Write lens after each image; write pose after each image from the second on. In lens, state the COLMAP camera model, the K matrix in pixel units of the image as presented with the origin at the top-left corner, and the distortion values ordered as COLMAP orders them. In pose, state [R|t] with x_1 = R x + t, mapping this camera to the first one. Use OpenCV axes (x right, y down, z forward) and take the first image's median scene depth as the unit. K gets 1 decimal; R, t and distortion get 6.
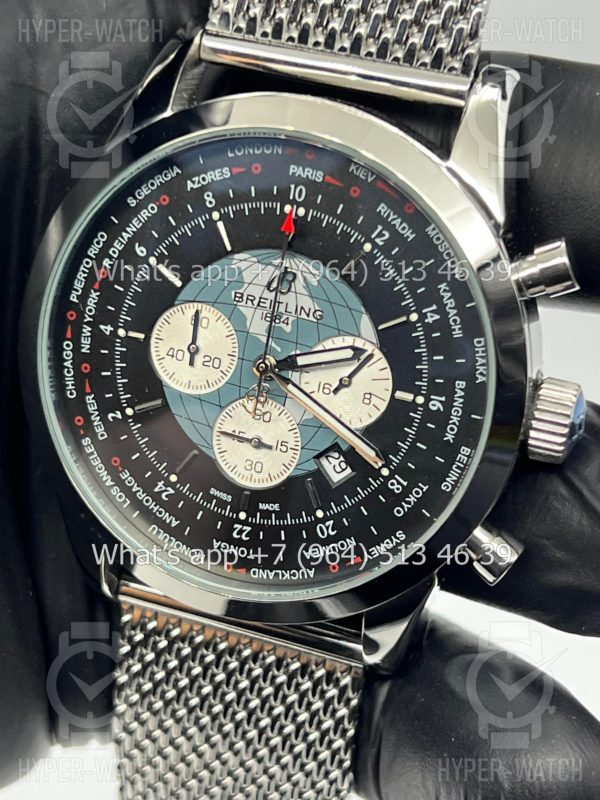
lens RADIAL K [[1932.2, 0, 298.9], [0, 1932.2, 400.5], [0, 0, 1]] dist [0.178603, 0.000000]
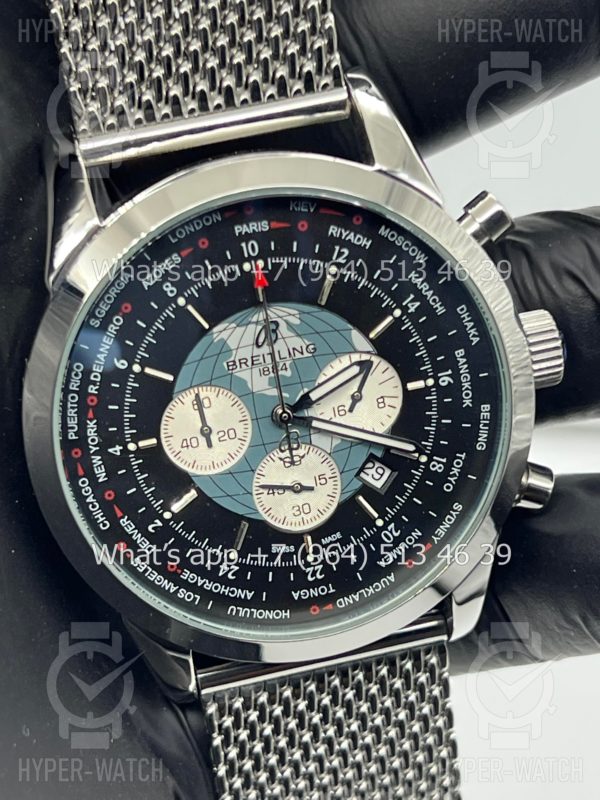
lens RADIAL K [[1932.2, 0, 298.6], [0, 1932.2, 401.8], [0, 0, 1]] dist [0.178603, 0.000000]
pose [[0.845735, -0.412343, 0.338683, -0.355026], [0.410224, 0.908335, 0.081507, -0.104467], [-0.341246, 0.070002, 0.937364, 0.028528]]
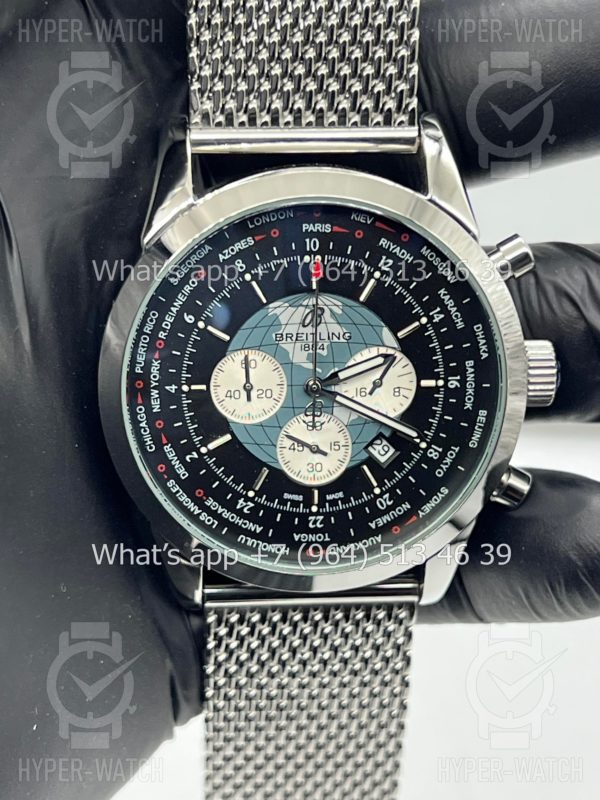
lens RADIAL K [[1932.2, 0, 302.8], [0, 1932.2, 402.7], [0, 0, 1]] dist [0.178603, 0.000000]
pose [[0.924151, -0.242618, 0.295097, -0.389187], [0.234040, 0.970077, 0.064621, -0.088729], [-0.301945, 0.009345, 0.953280, -0.176532]]
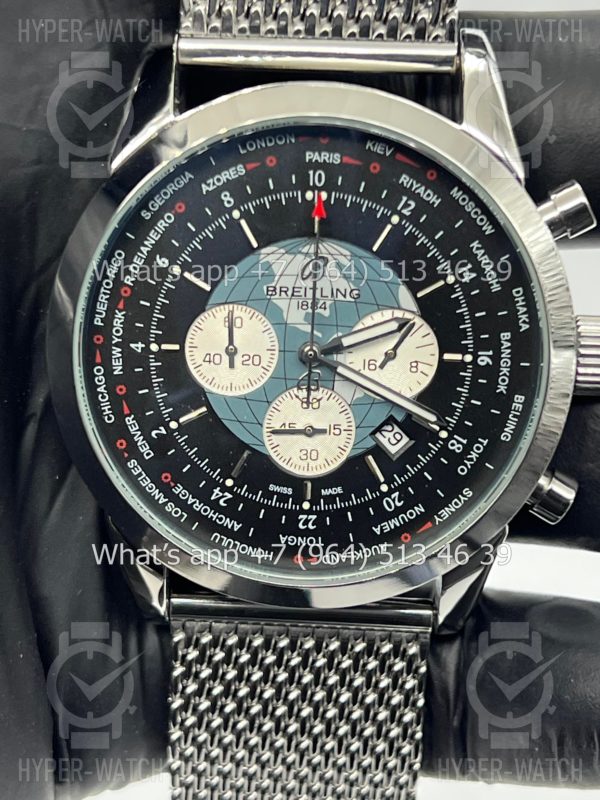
lens RADIAL K [[1932.2, 0, 298.5], [0, 1932.2, 397.8], [0, 0, 1]] dist [0.178603, 0.000000]
pose [[0.954994, -0.178930, 0.236580, -0.264379], [0.183131, 0.983079, 0.004283, -0.000499], [-0.233344, 0.039235, 0.971602, 0.023137]]
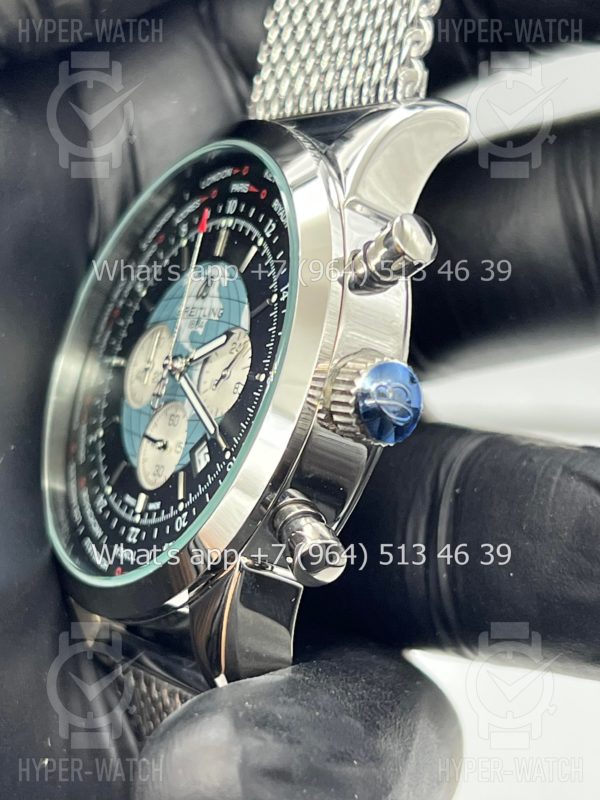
lens RADIAL K [[1932.2, 0, 300.9], [0, 1932.2, 399.3], [0, 0, 1]] dist [0.178603, 0.000000]
pose [[0.768938, -0.019796, -0.639017, 0.679849], [-0.278792, 0.889097, -0.363018, 0.347128], [0.575334, 0.457291, 0.678141, 0.352898]]
